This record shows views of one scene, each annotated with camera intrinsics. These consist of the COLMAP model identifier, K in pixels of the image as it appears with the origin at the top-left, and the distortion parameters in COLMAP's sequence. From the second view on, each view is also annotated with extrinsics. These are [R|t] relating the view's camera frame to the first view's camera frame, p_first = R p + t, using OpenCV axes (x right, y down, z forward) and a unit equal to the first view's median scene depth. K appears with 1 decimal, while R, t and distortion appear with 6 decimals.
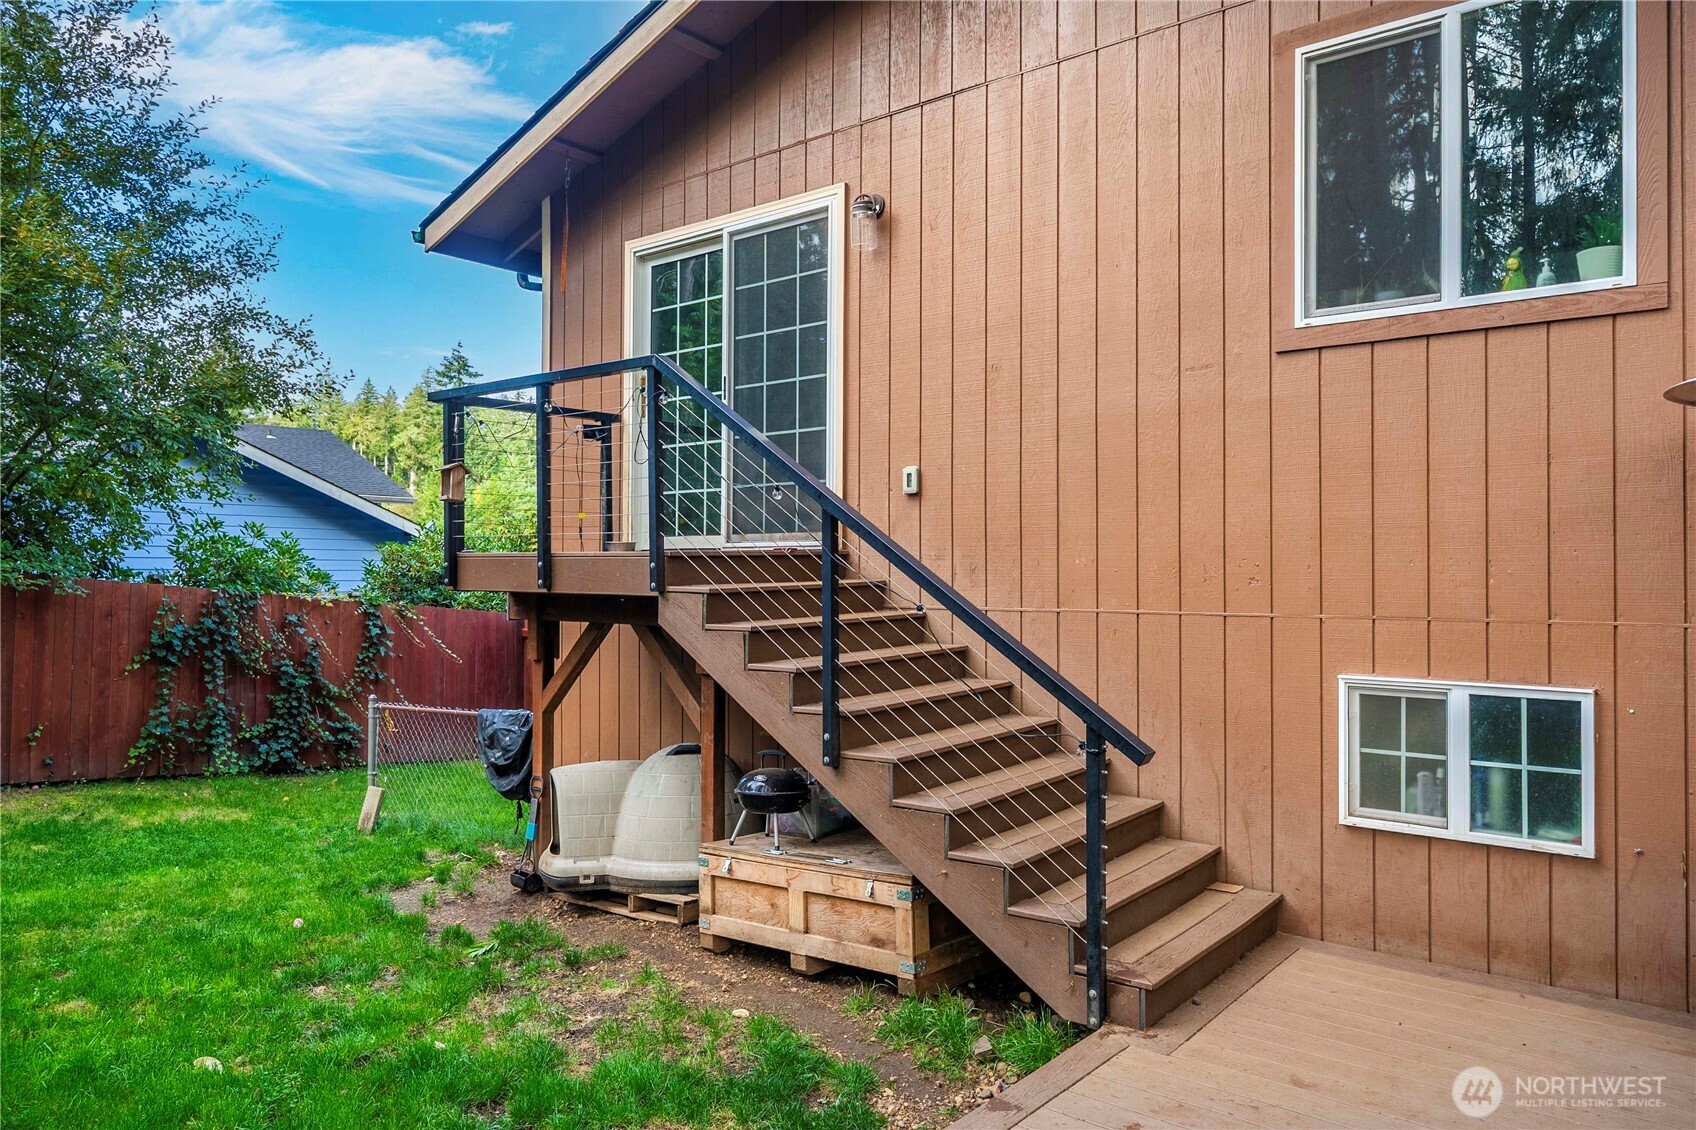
lens RADIAL K [[1134.8, 0, 848.0], [0, 1134.8, 565.0], [0, 0, 1]] dist [0.005000, 0.000476]
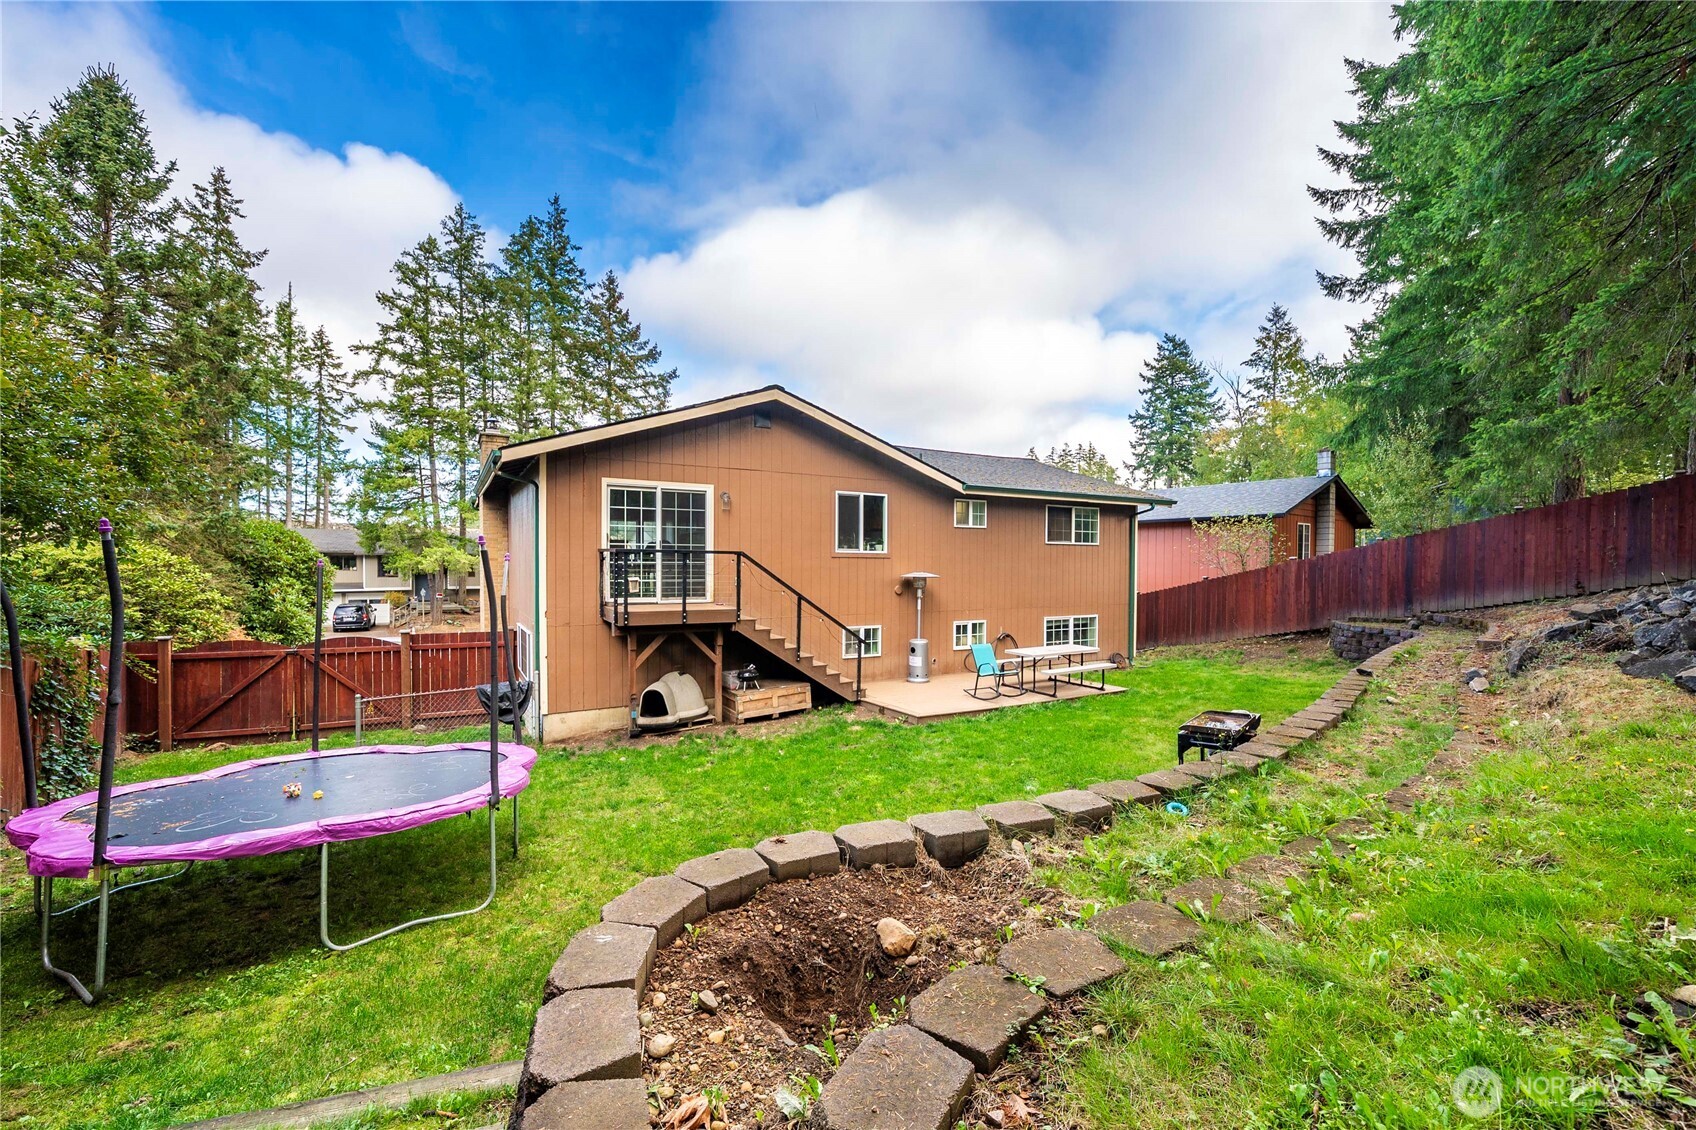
lens RADIAL K [[688.2, 0, 848.0], [0, 688.2, 565.0], [0, 0, 1]] dist [0.000409, 0.000011]
pose [[0.358983, -0.003823, 0.933336, -1.687443], [-0.012757, 0.999878, 0.009003, -0.141793], [-0.933257, -0.015139, 0.358890, -0.033620]]
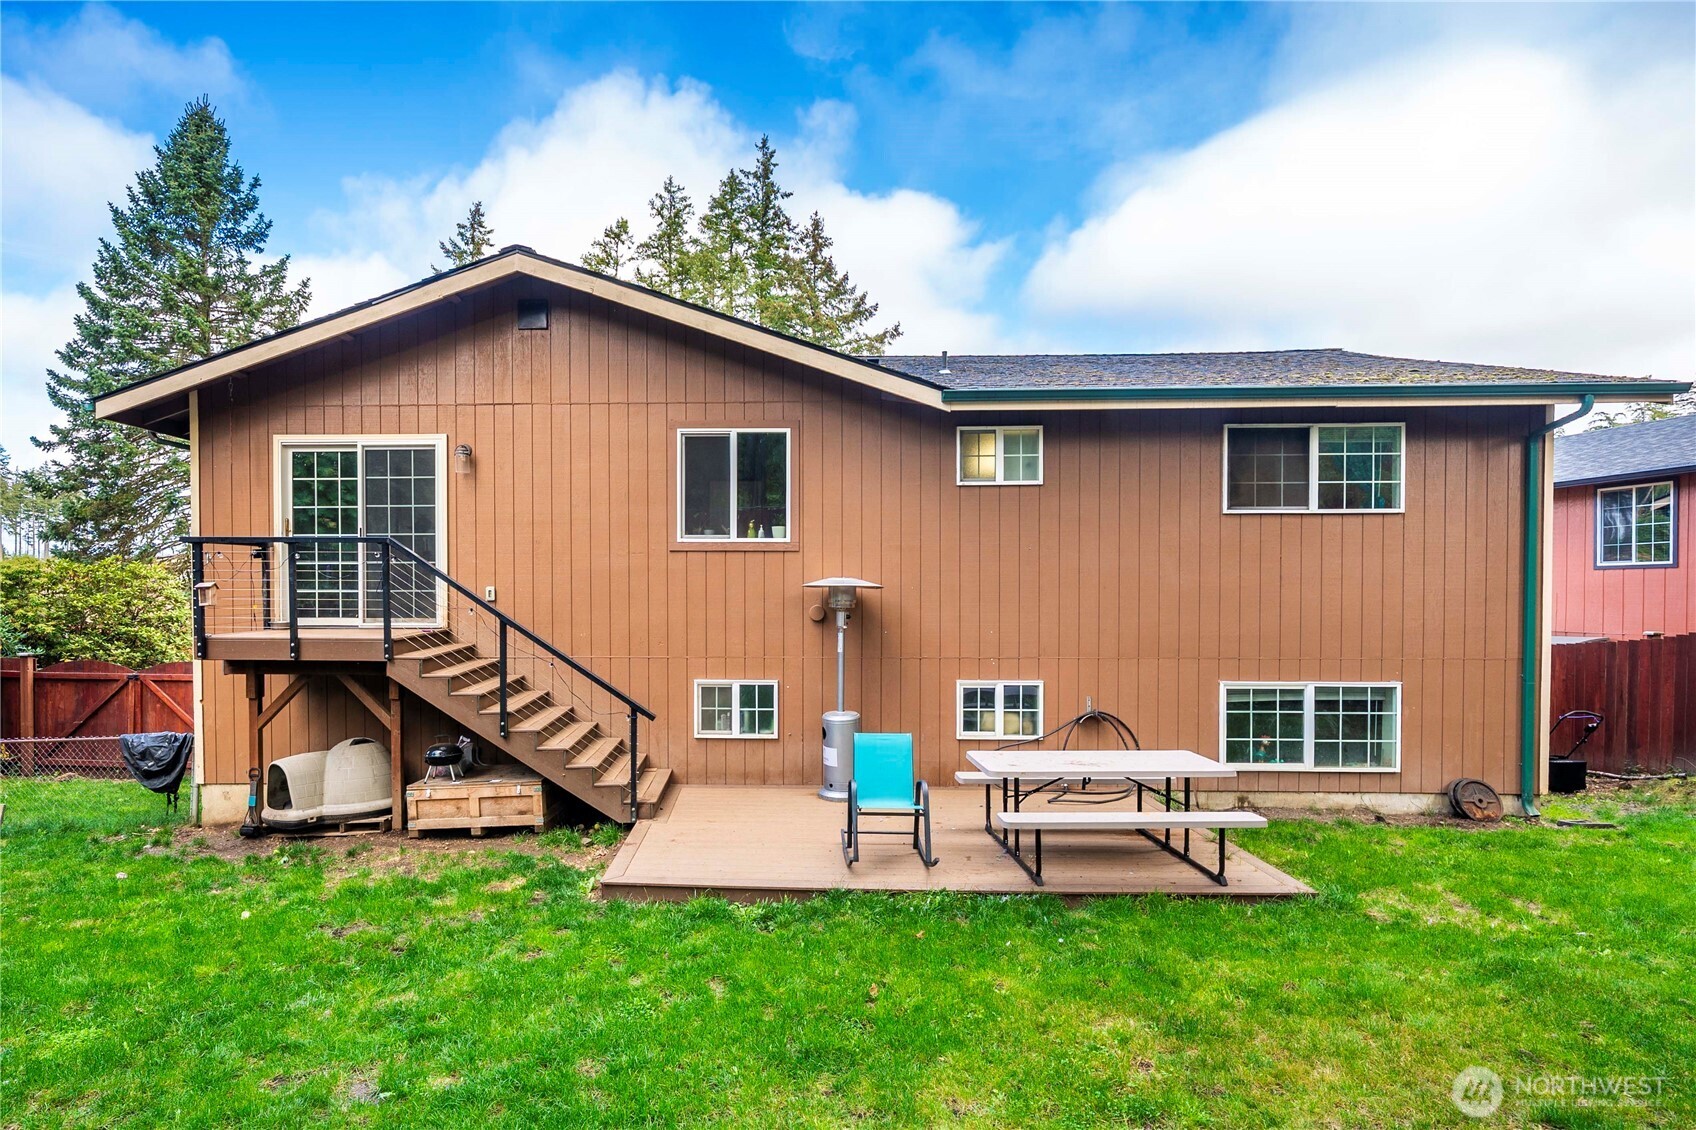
lens RADIAL K [[859.2, 0, 740.4], [0, 859.2, 600.5], [0, 0, 1]] dist [0.001876, 0.000018]
pose [[0.800494, -0.012036, 0.599220, -0.485952], [-0.002415, 0.999725, 0.023307, -0.096693], [-0.599336, -0.020104, 0.800245, -0.460513]]
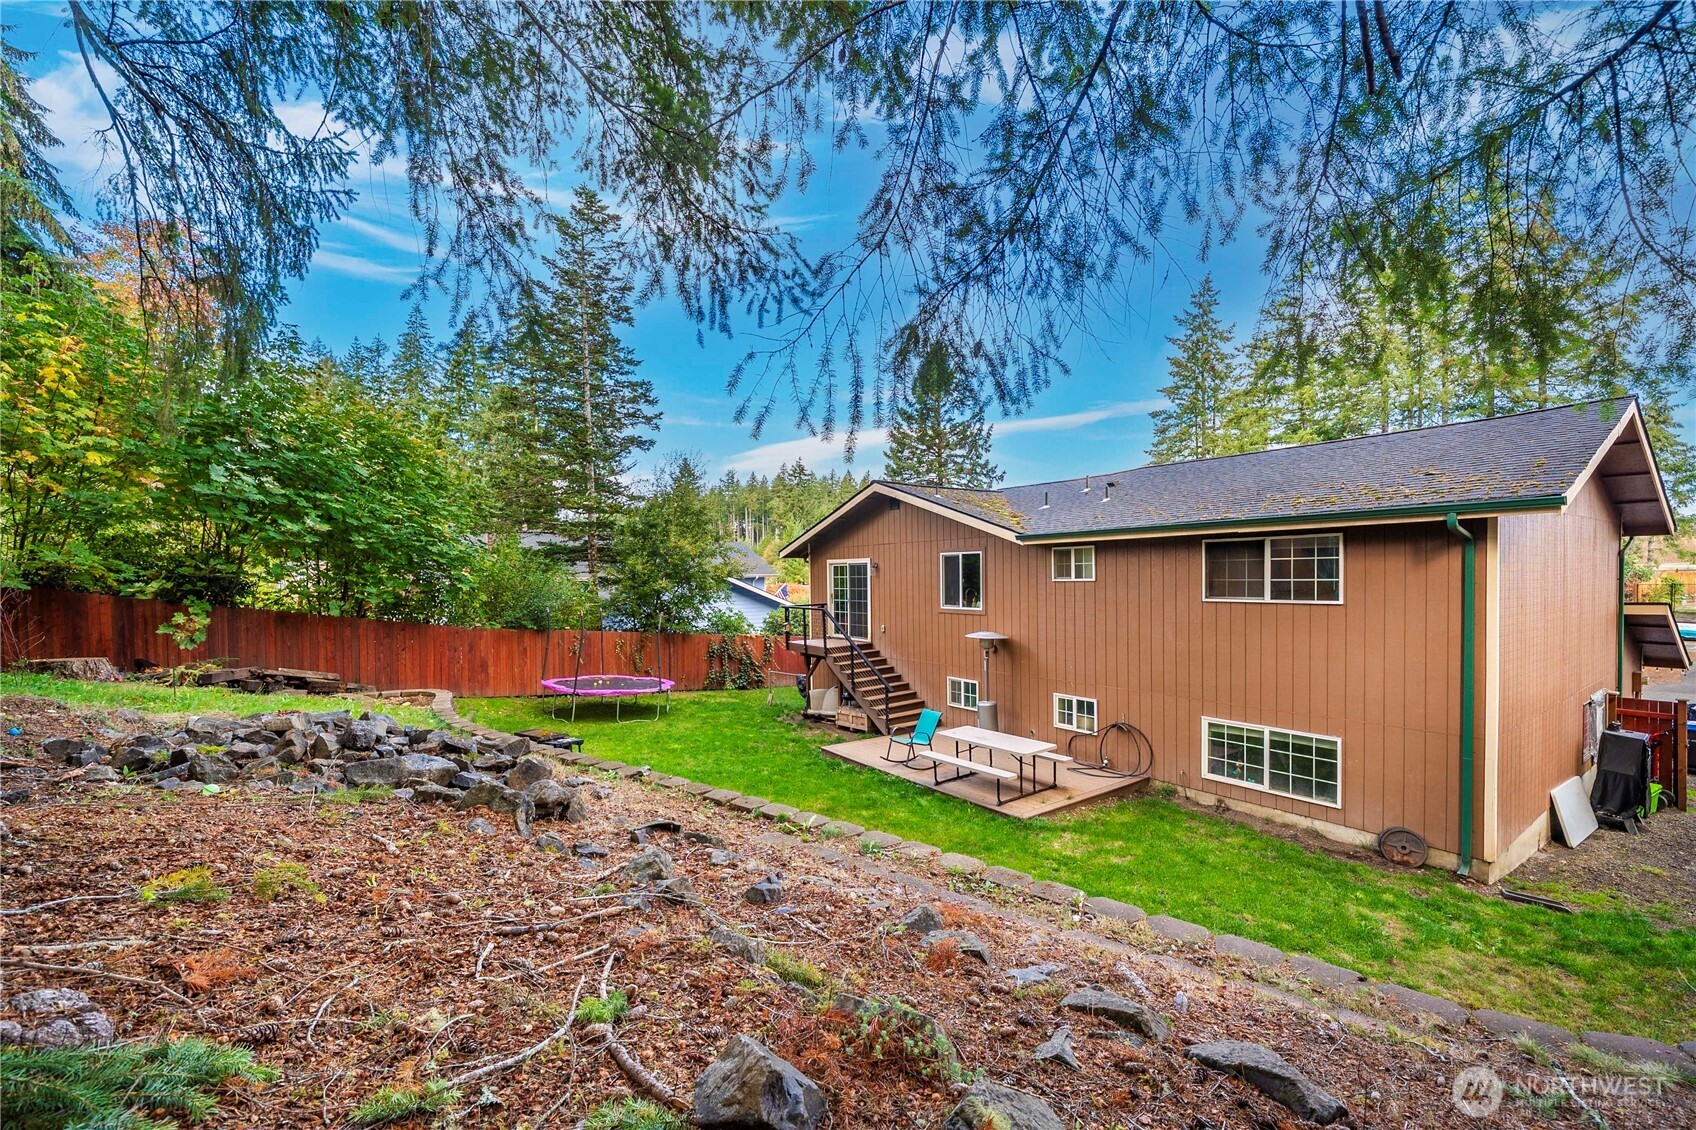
lens RADIAL K [[690.4, 0, 851.1], [0, 690.4, 594.6], [0, 0, 1]] dist [-0.001026, -0.000094]
pose [[0.965999, -0.010449, -0.258334, 0.623460], [0.020537, 0.999127, 0.036380, -0.303106], [0.257728, -0.040448, 0.965370, -1.616746]]
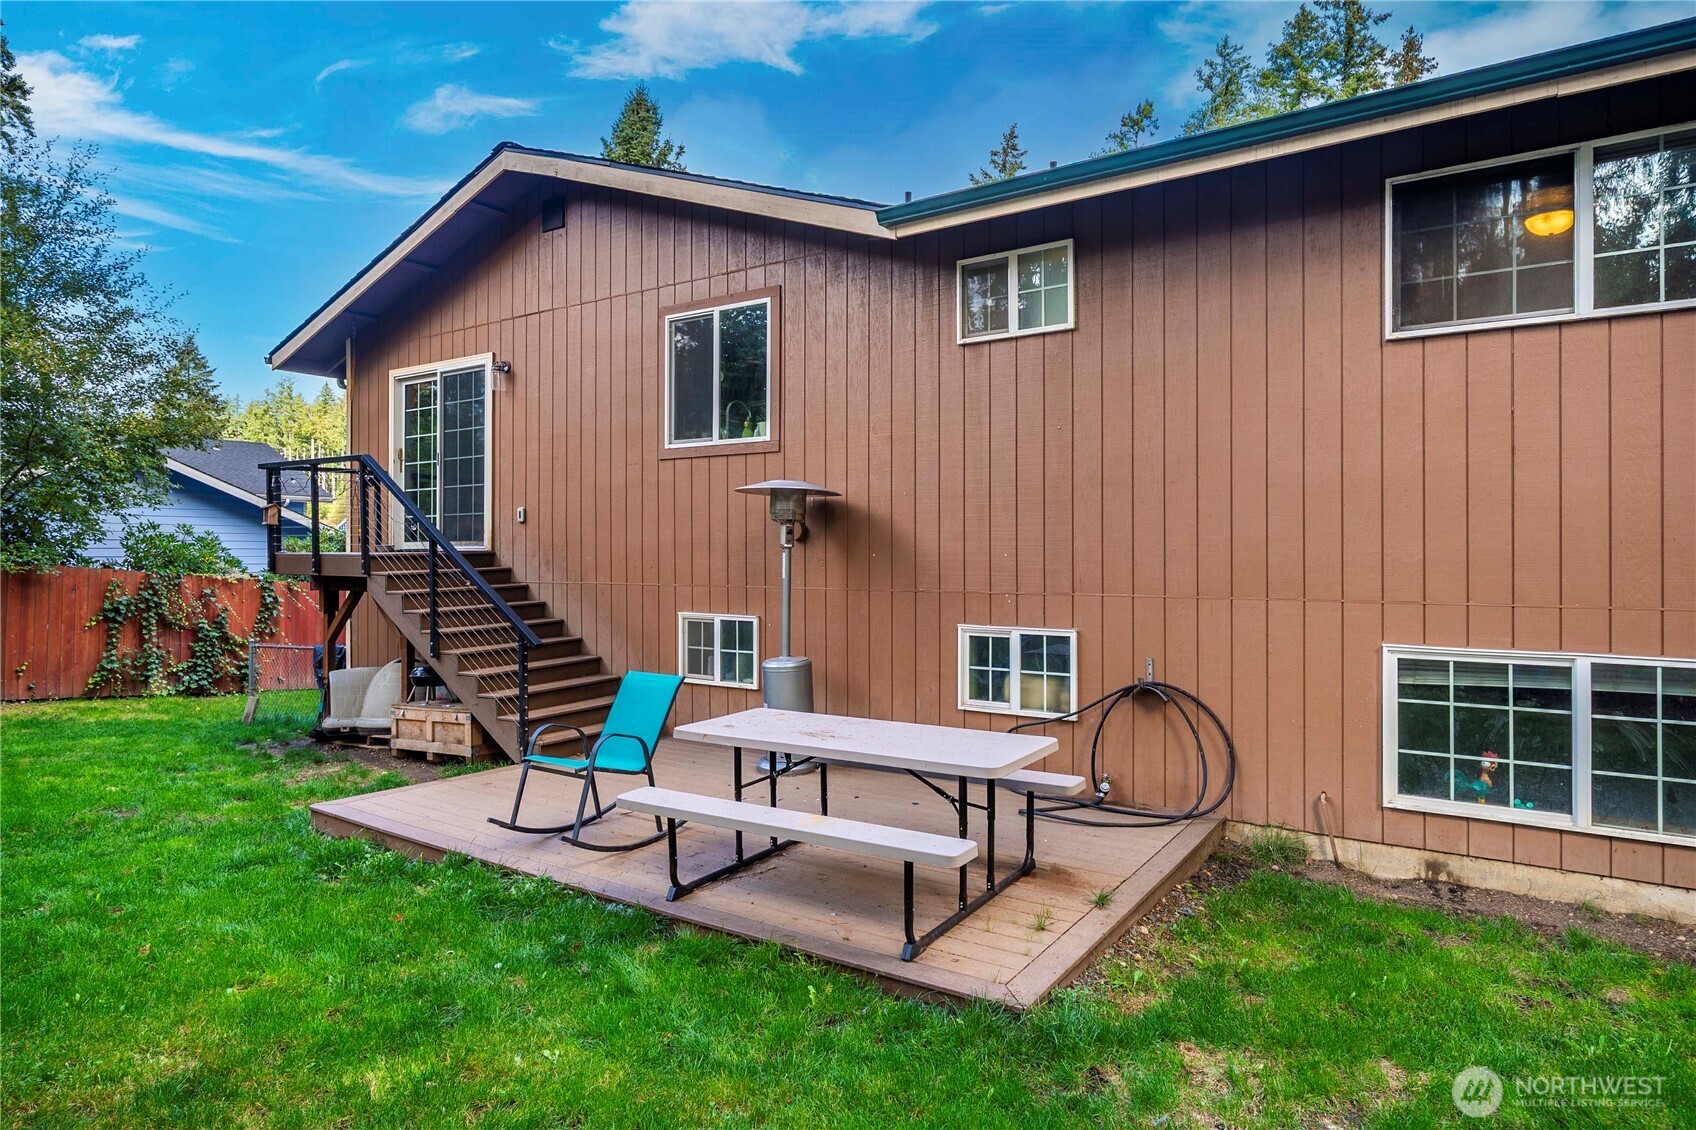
lens RADIAL K [[966.8, 0, 844.7], [0, 966.8, 551.1], [0, 0, 1]] dist [0.001327, 0.001676]
pose [[0.996028, -0.002606, 0.089004, 0.438529], [0.002035, 0.999977, 0.006501, -0.022827], [-0.089019, -0.006294, 0.996010, -0.637458]]
